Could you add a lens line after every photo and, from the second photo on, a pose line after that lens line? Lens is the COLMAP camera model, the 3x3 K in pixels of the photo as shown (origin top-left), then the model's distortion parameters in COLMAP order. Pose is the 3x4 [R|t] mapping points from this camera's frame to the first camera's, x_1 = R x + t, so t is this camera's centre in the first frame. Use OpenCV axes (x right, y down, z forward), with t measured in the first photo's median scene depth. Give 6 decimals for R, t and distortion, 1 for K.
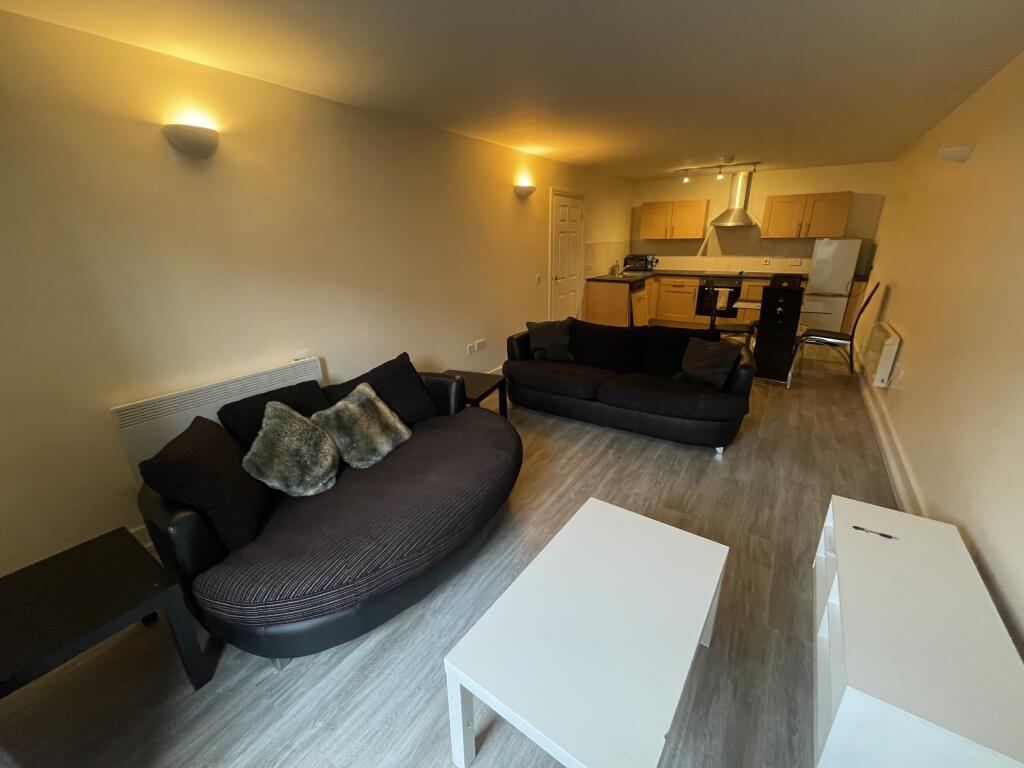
lens RADIAL K [[413.2, 0, 513.7], [0, 413.2, 384.5], [0, 0, 1]] dist [0.002138, 0.000104]
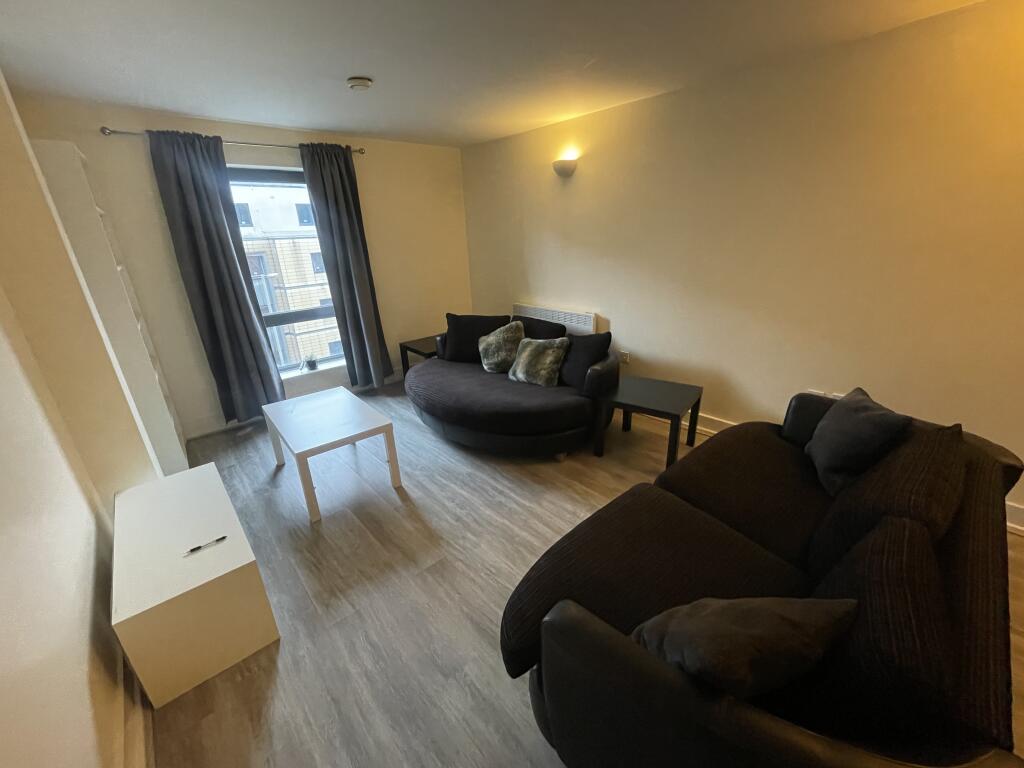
lens RADIAL K [[413.2, 0, 515.2], [0, 413.2, 383.0], [0, 0, 1]] dist [0.002138, 0.000104]
pose [[-0.233633, 0.363244, -0.901925, 1.110071], [-0.289071, 0.859707, 0.421121, -0.472063], [0.928361, 0.359108, -0.095853, 1.254150]]
